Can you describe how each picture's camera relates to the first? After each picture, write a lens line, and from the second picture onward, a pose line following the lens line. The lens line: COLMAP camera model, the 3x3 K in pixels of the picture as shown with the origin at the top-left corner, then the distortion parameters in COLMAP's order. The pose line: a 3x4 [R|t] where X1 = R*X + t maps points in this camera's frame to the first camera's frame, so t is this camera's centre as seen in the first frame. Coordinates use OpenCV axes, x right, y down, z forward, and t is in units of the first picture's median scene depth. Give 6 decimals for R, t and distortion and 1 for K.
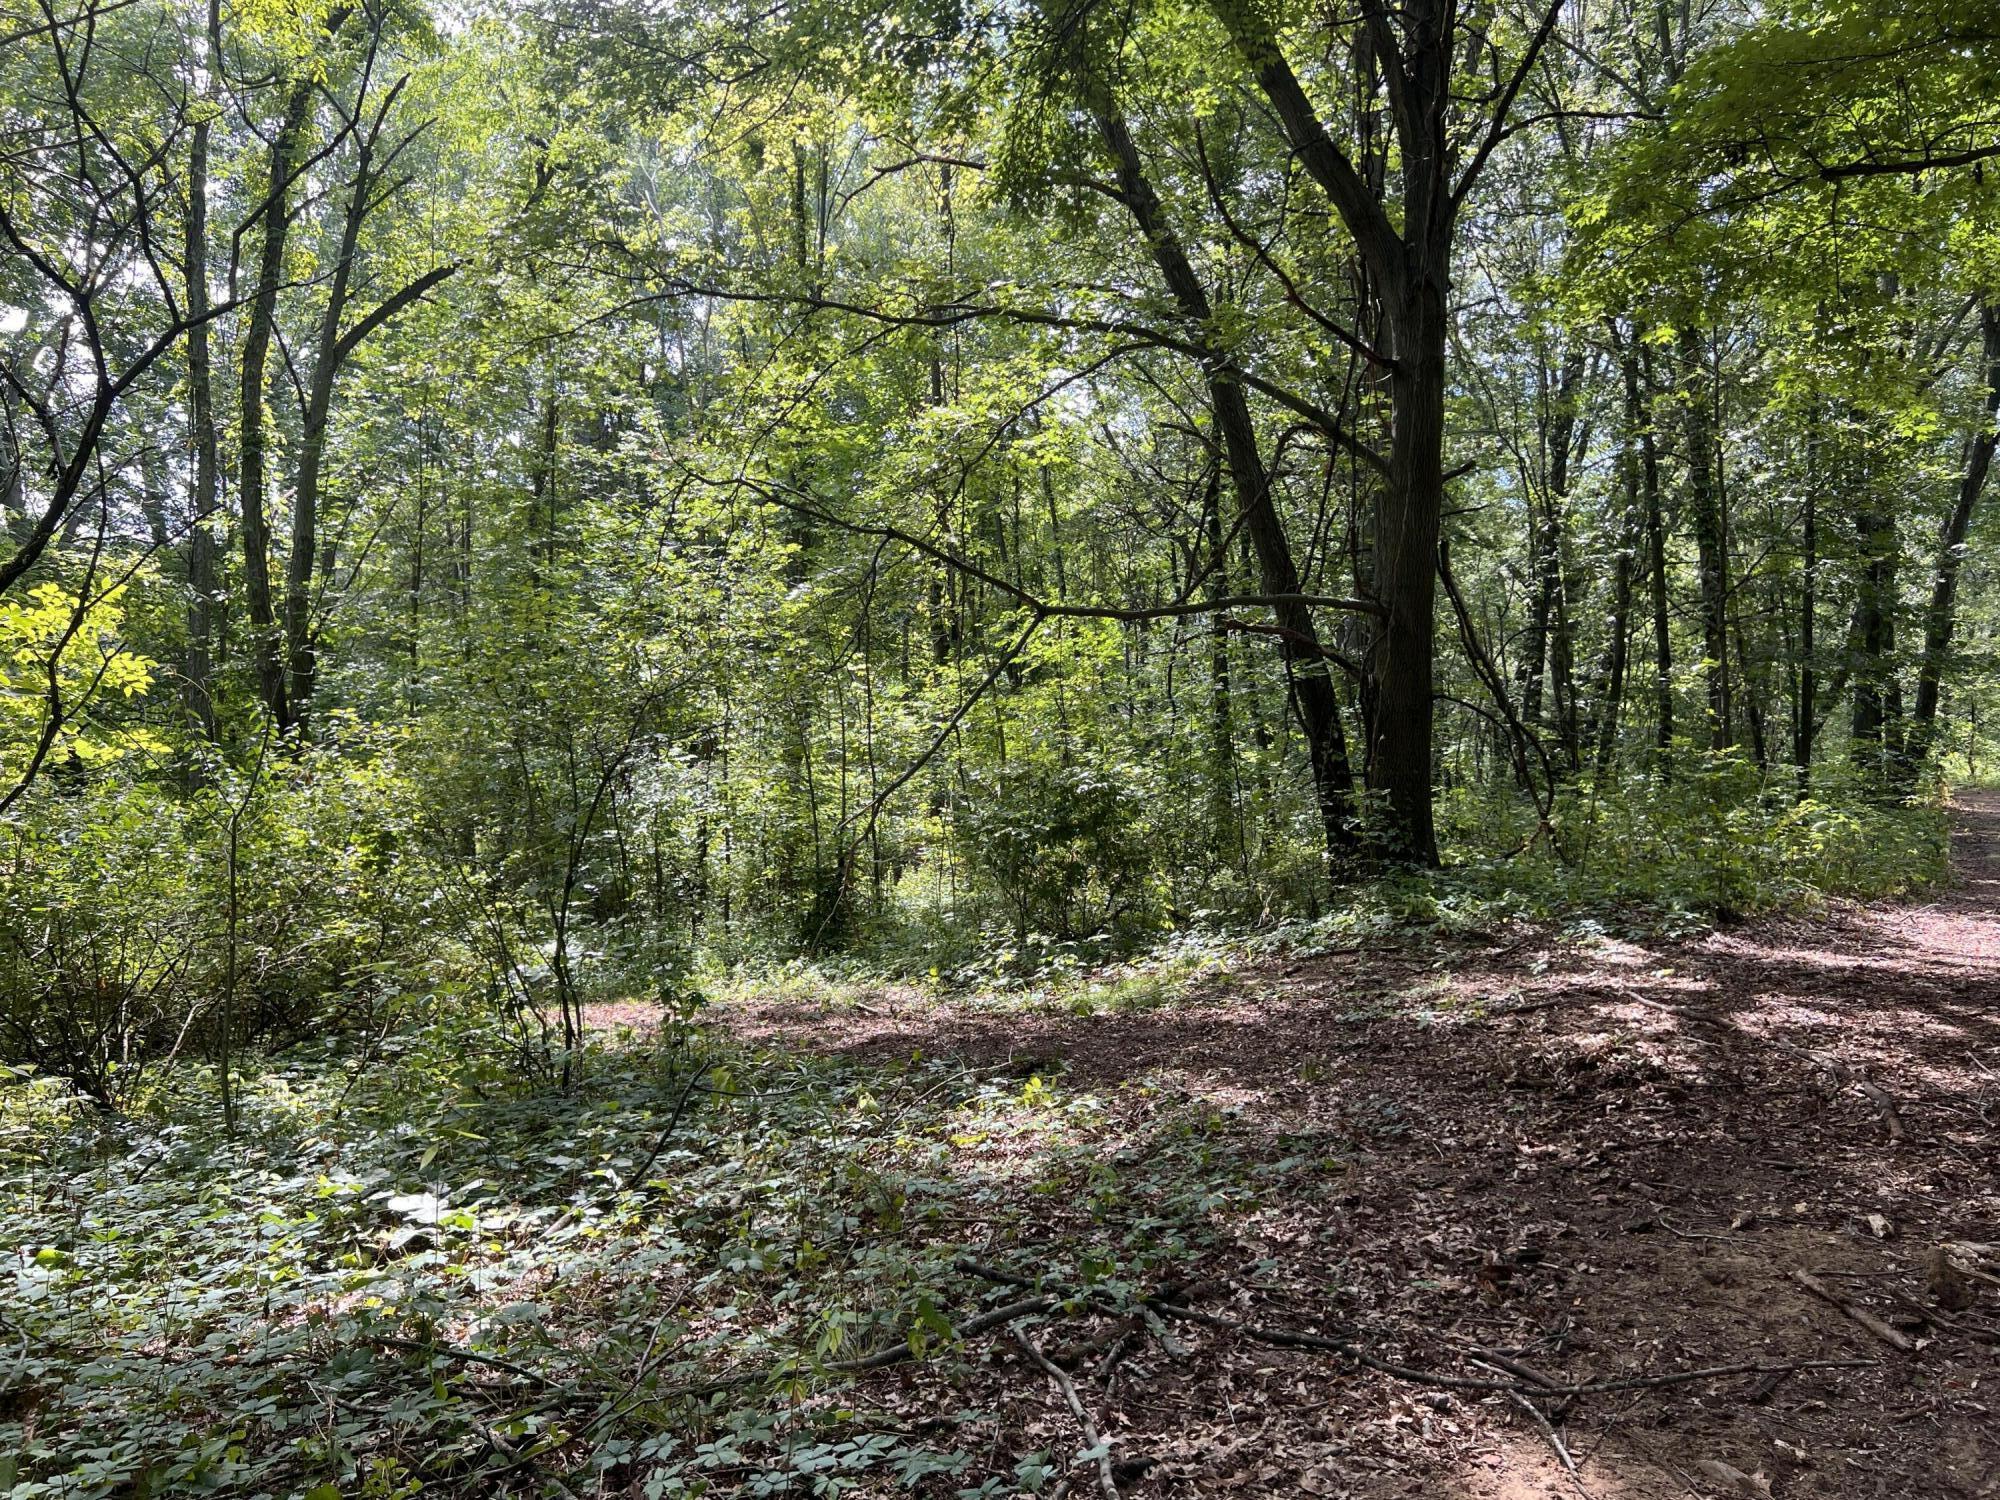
lens RADIAL K [[1497.2, 0, 989.1], [0, 1497.2, 738.2], [0, 0, 1]] dist [0.045257, -0.060461]
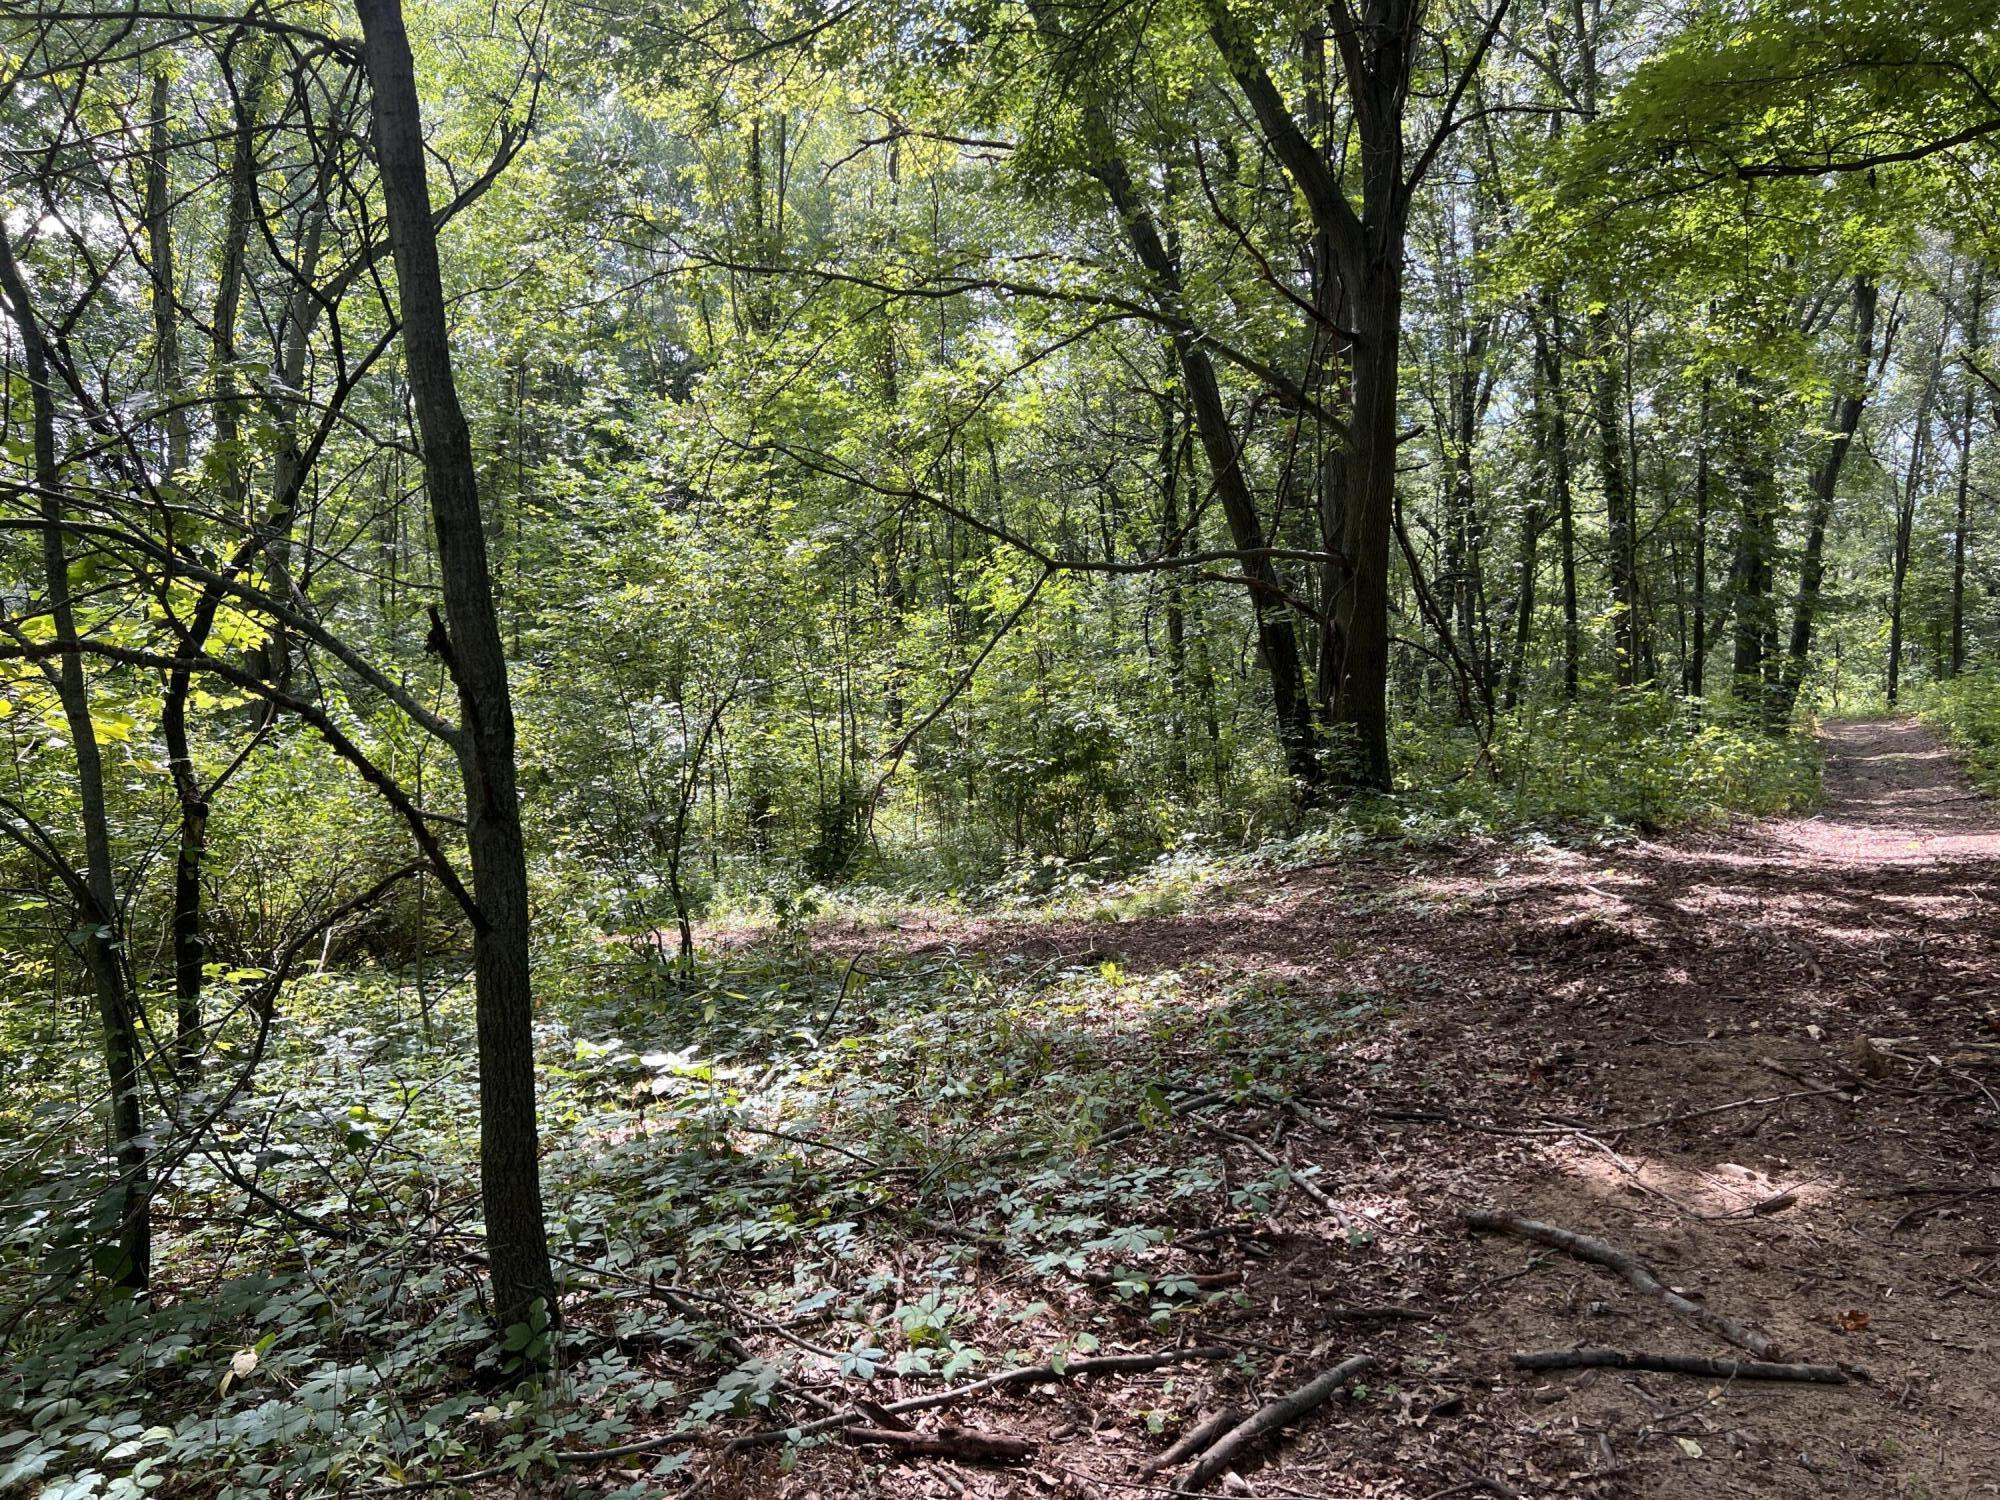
lens RADIAL K [[1504.2, 0, 1000.0], [0, 1504.2, 750.0], [0, 0, 1]] dist [0.032987, -0.039676]
pose [[0.996943, -0.015215, 0.076631, -0.084414], [0.011926, 0.998996, 0.043194, 0.002914], [-0.077211, -0.042148, 0.996124, -0.098680]]
